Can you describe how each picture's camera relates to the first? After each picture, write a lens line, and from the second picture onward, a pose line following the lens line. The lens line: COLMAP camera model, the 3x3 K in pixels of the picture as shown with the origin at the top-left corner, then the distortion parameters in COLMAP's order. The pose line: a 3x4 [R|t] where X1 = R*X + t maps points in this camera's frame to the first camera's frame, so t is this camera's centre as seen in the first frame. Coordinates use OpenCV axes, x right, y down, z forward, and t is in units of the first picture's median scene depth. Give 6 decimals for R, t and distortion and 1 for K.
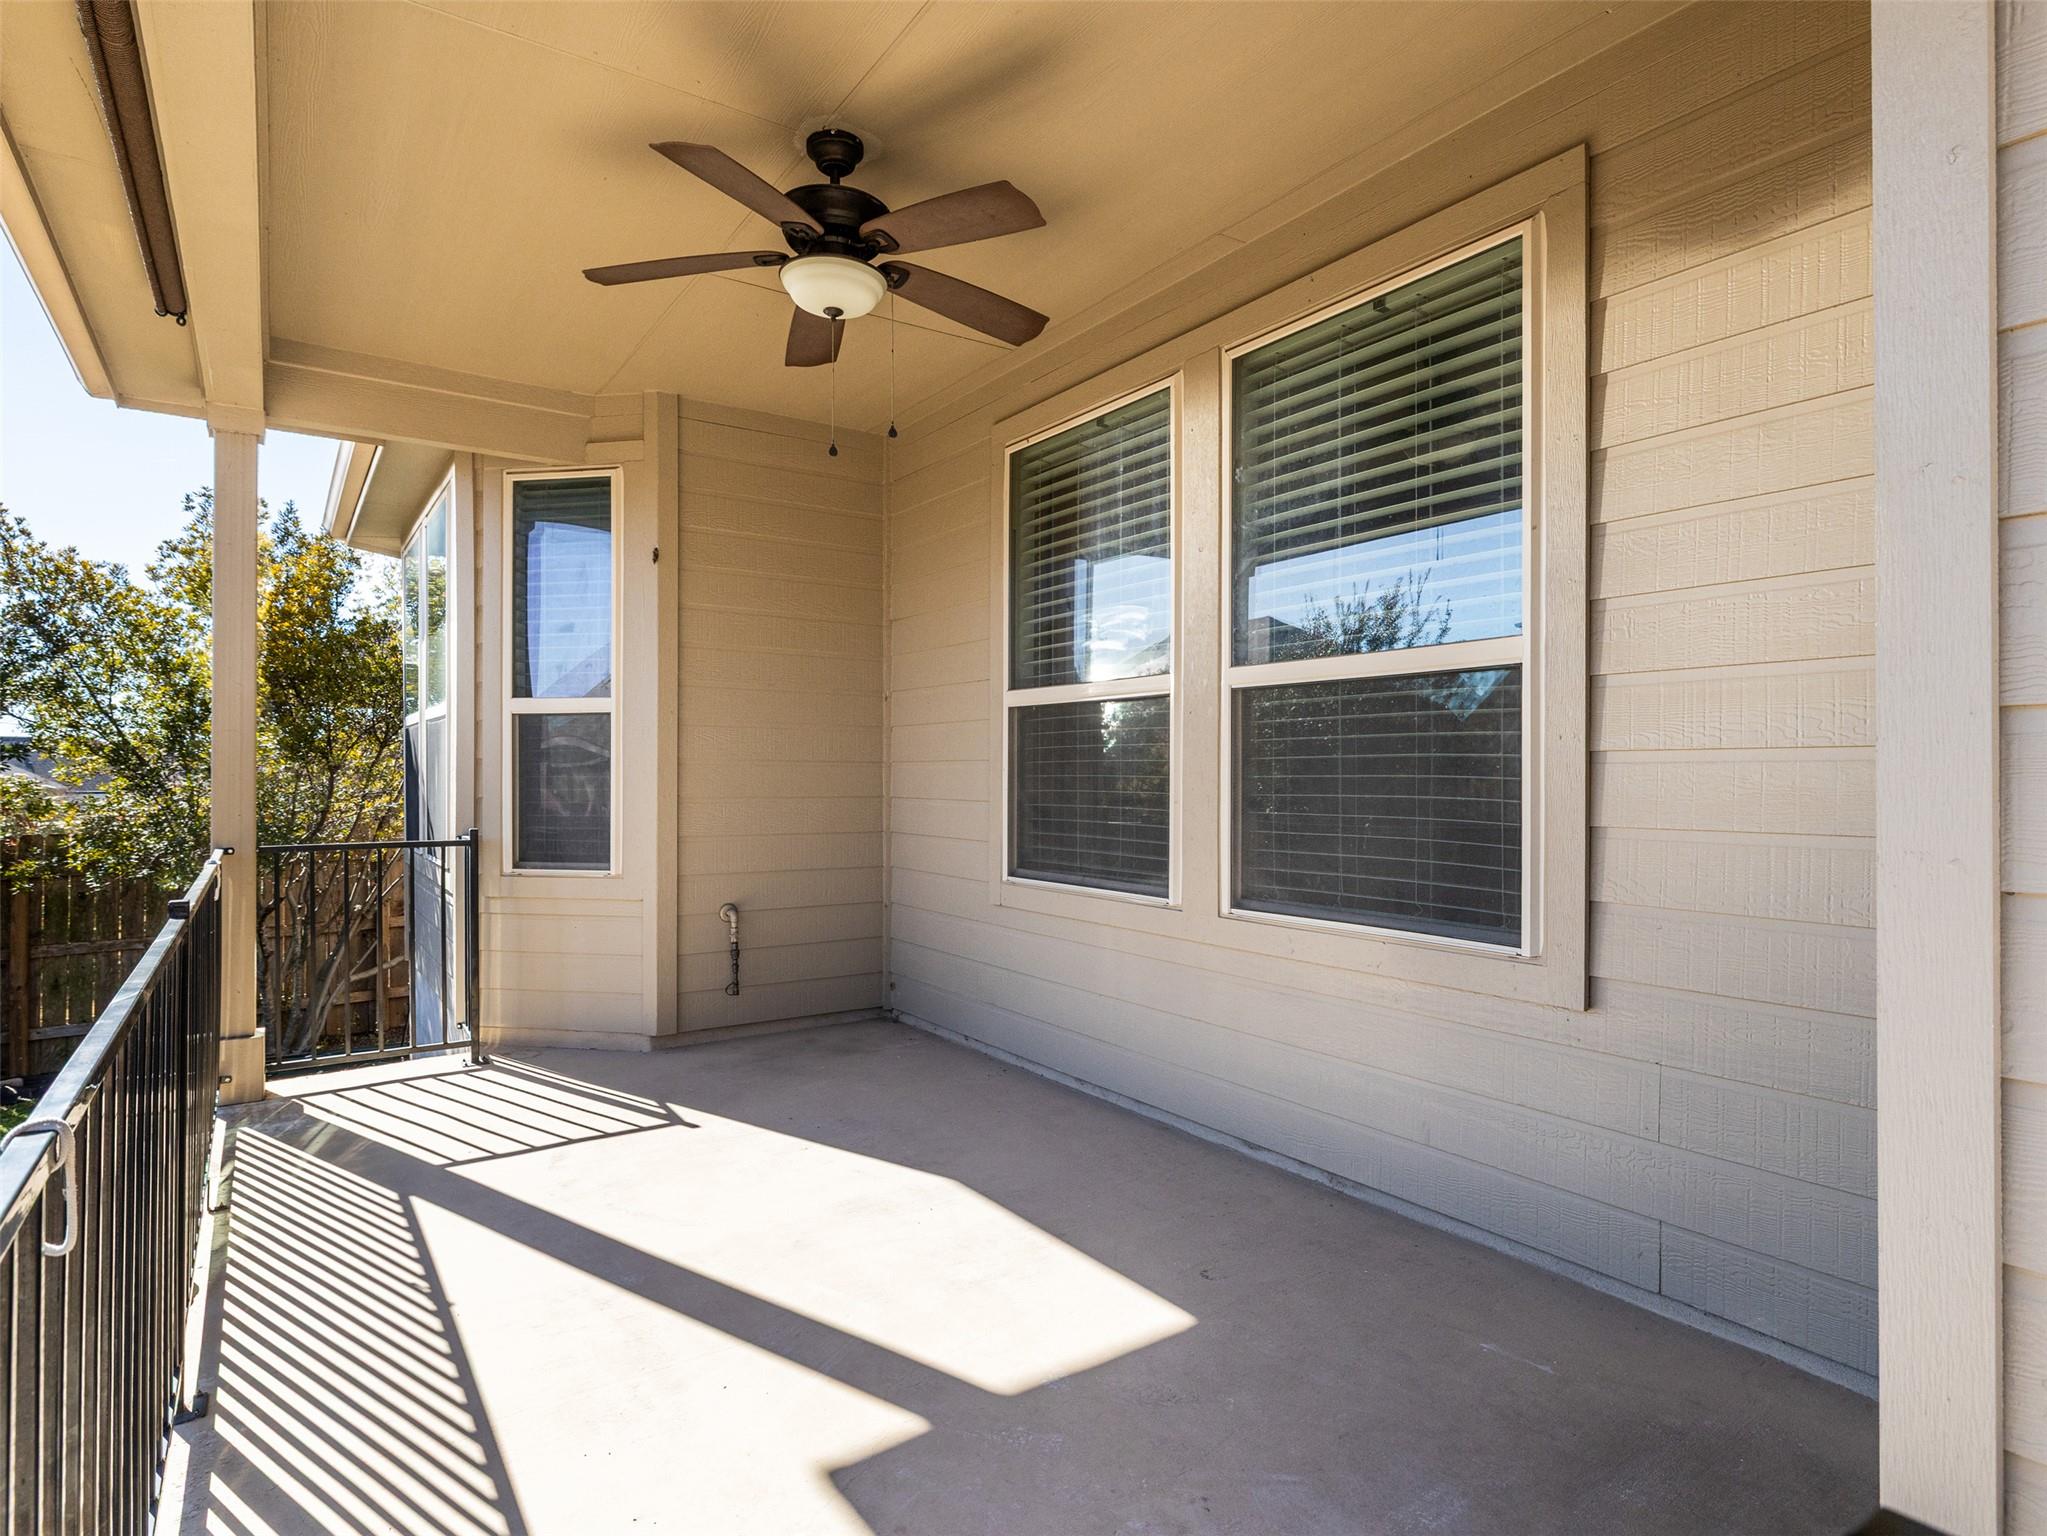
lens RADIAL K [[1114.5, 0, 1016.4], [0, 1114.5, 766.1], [0, 0, 1]] dist [-0.007826, 0.000485]
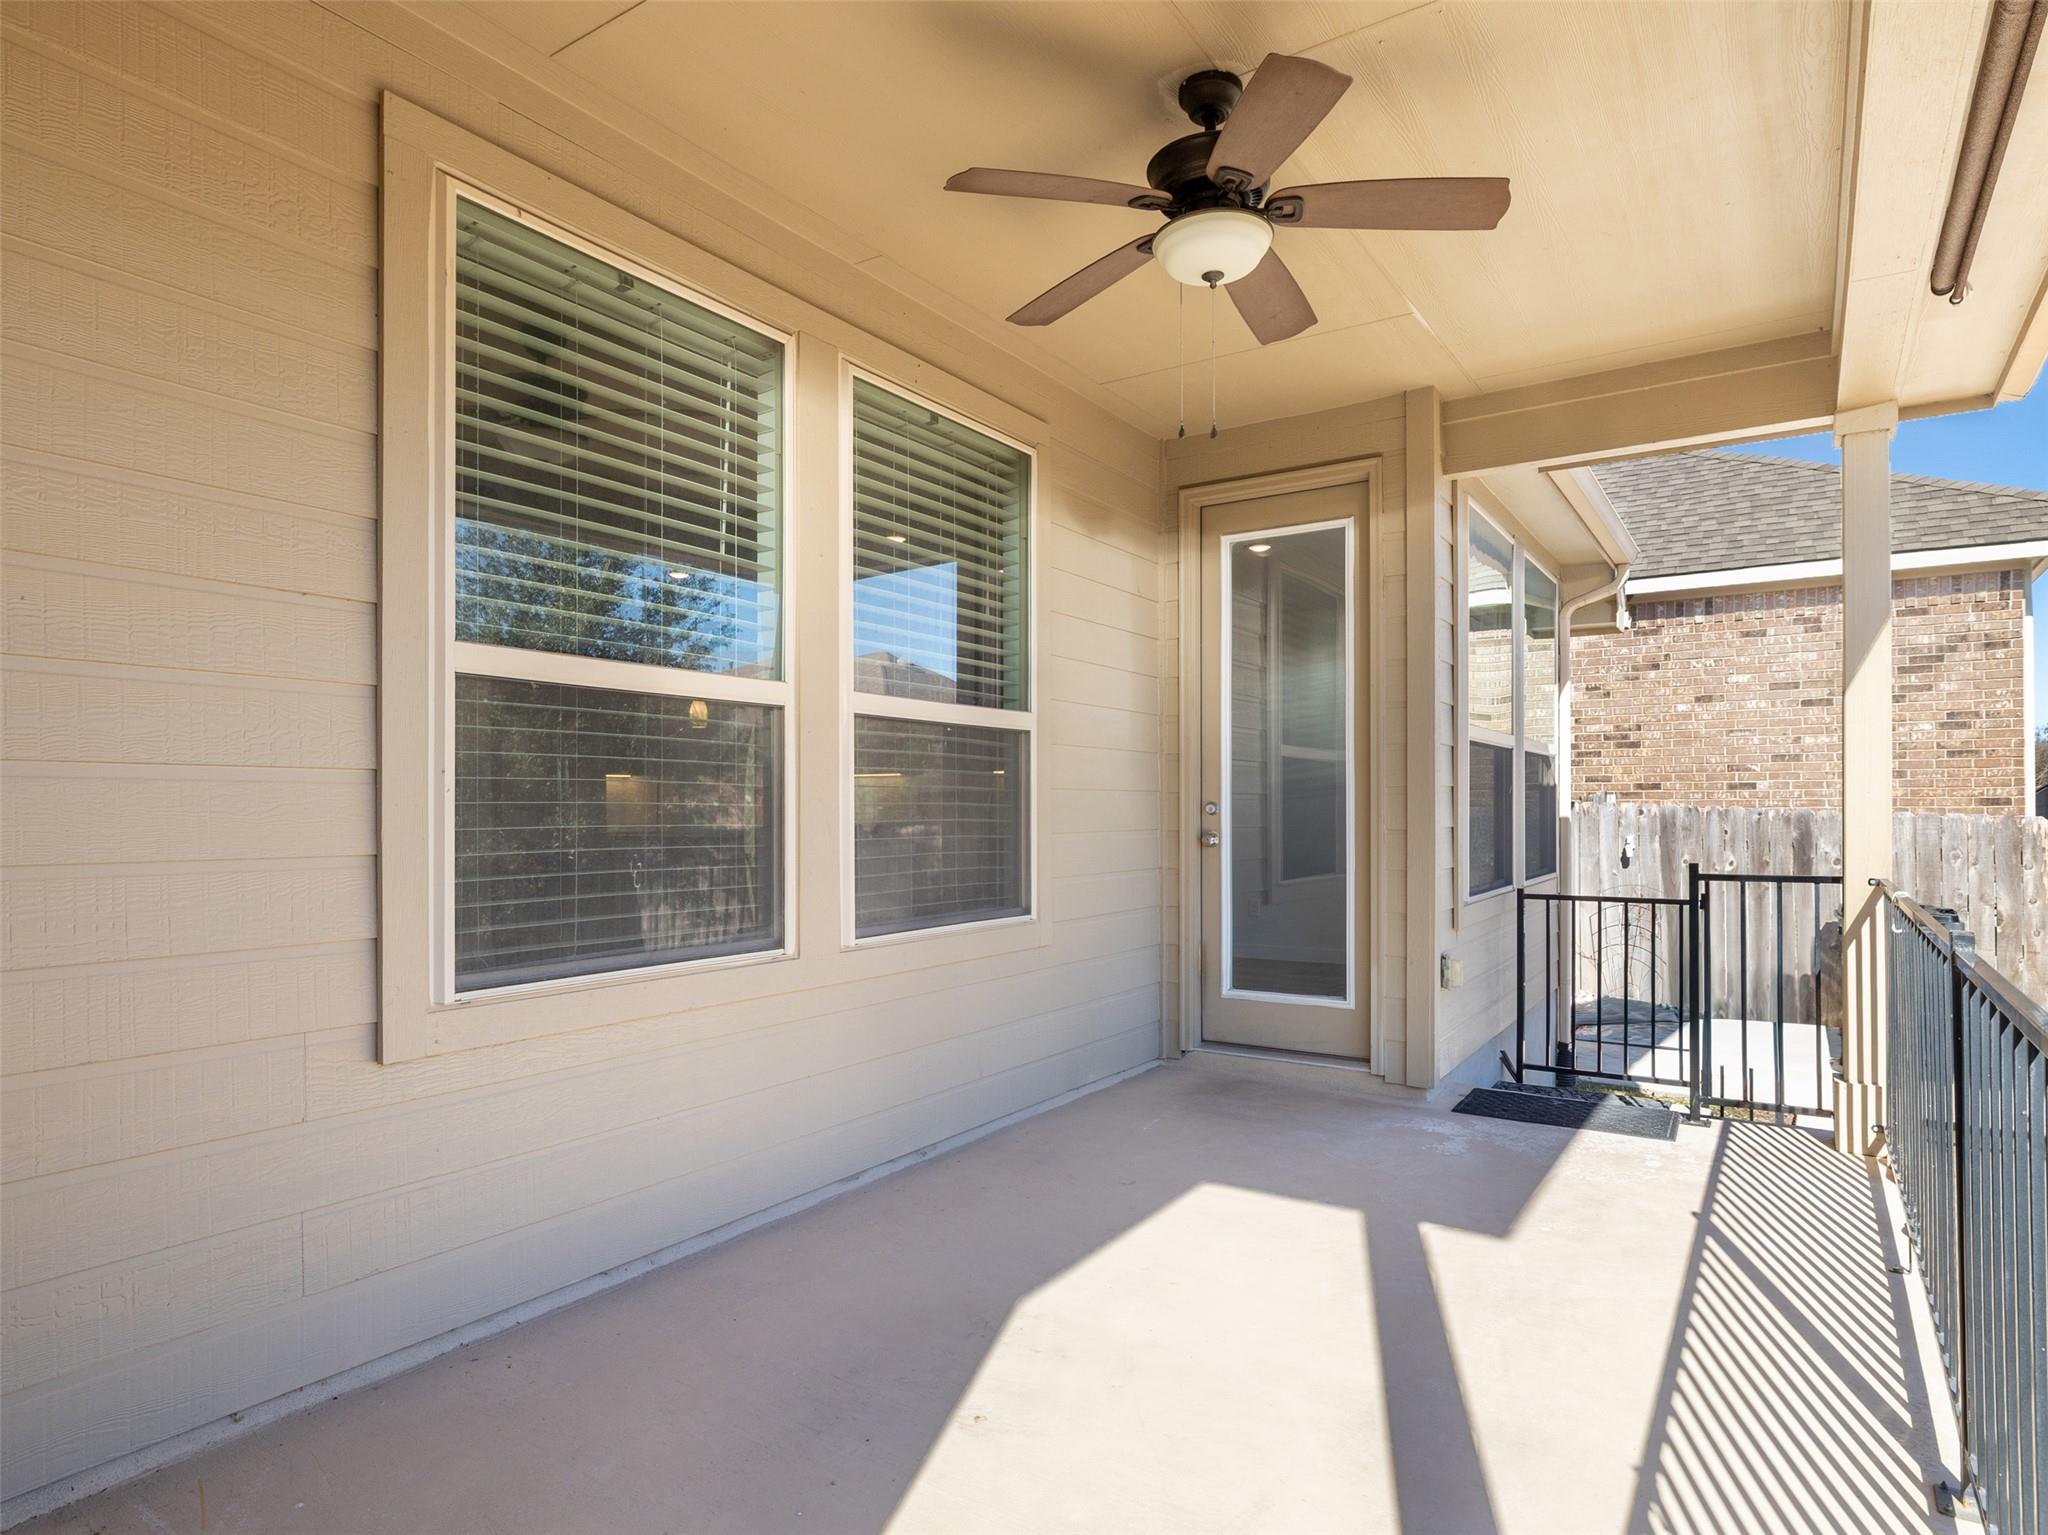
lens RADIAL K [[1181.9, 0, 1027.1], [0, 1181.9, 785.6], [0, 0, 1]] dist [-0.009713, 0.000884]
pose [[-0.388750, 0.014178, 0.921234, -0.853260], [-0.007934, 0.999793, -0.018736, 0.011845], [-0.921309, -0.014593, -0.388557, 1.321734]]
